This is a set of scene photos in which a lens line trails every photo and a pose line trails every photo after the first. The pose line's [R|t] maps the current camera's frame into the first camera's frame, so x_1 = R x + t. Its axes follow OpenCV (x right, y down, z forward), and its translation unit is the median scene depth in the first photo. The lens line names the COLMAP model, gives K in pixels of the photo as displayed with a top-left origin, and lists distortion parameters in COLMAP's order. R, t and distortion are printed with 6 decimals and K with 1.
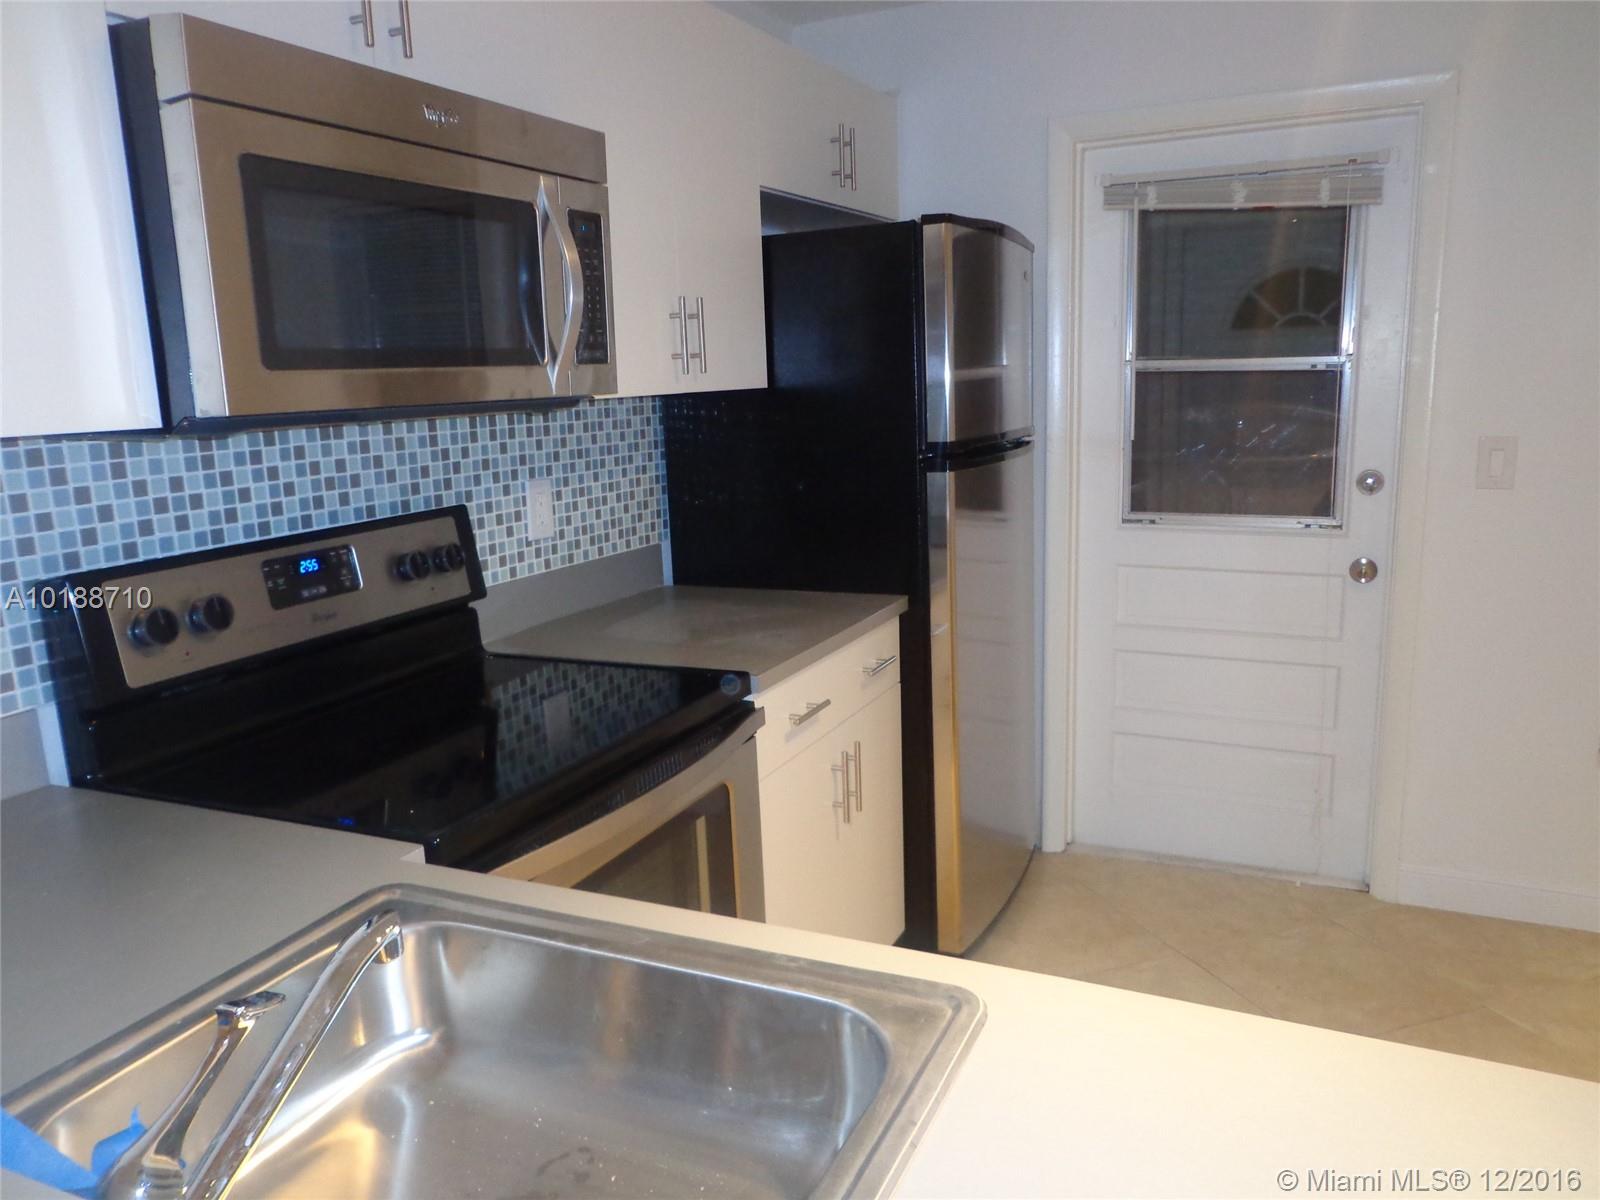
lens RADIAL K [[1186.1, 0, 798.6], [0, 1186.1, 591.4], [0, 0, 1]] dist [-0.007385, 0.010533]
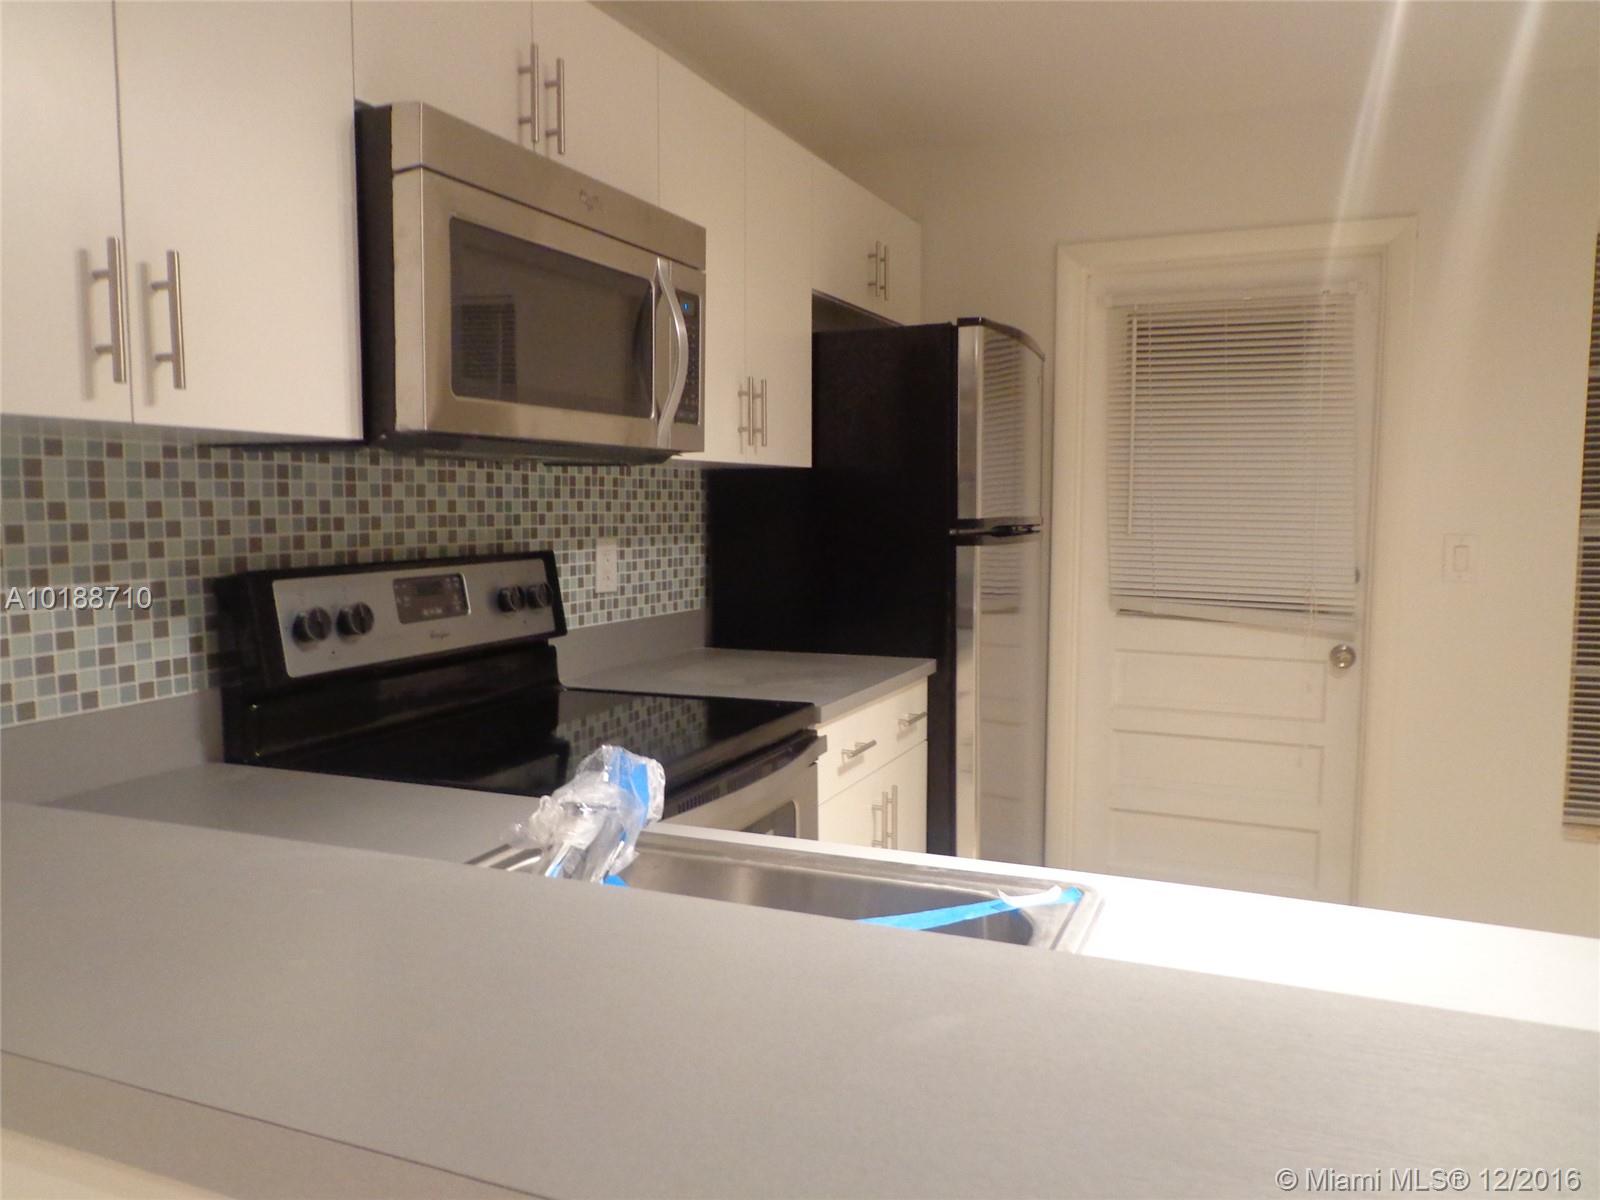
lens RADIAL K [[1186.1, 0, 798.6], [0, 1186.1, 591.4], [0, 0, 1]] dist [-0.007385, 0.010533]
pose [[0.998786, 0.034150, 0.035506, -0.087283], [-0.030051, 0.993456, -0.110188, 0.076693], [-0.039036, 0.108987, 0.993276, -0.097469]]
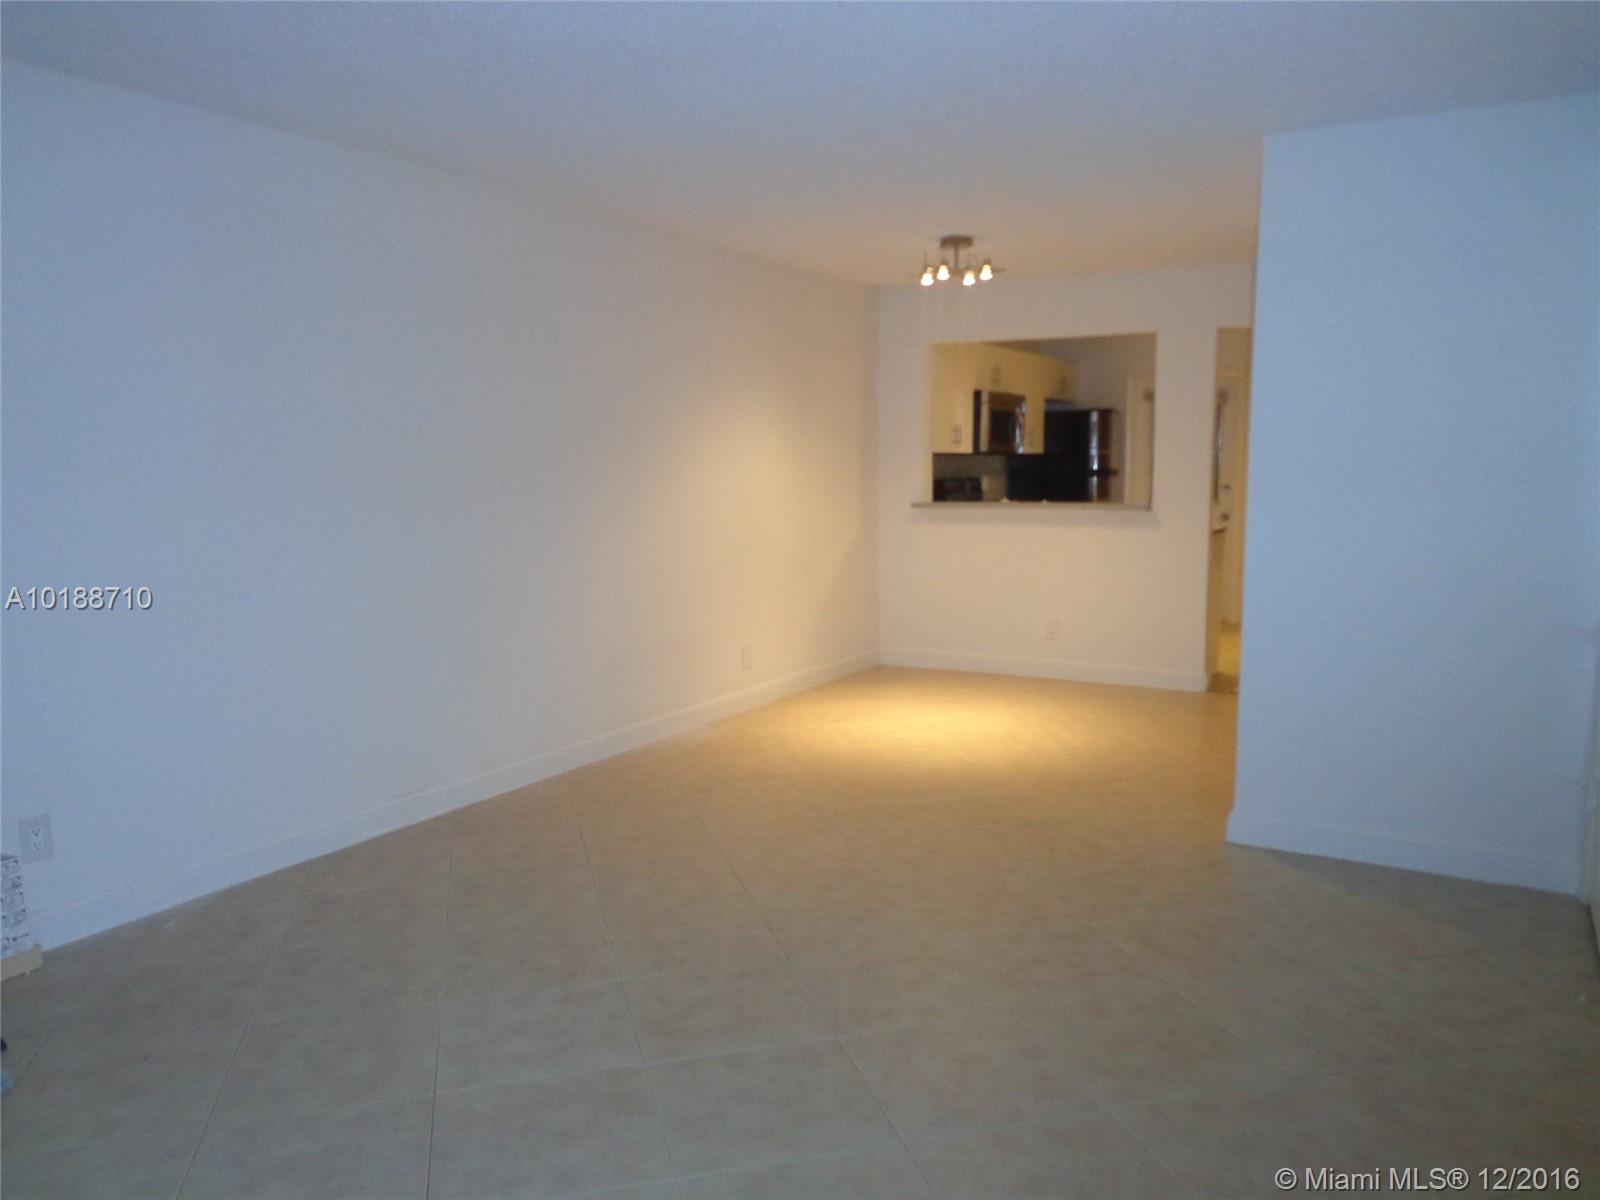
lens RADIAL K [[1186.1, 0, 798.6], [0, 1186.1, 591.4], [0, 0, 1]] dist [-0.007385, 0.010533]
pose [[0.996117, 0.039458, -0.078705, -0.556337], [-0.045326, 0.996212, -0.074210, 0.646884], [0.075479, 0.077489, 0.994132, -3.085599]]
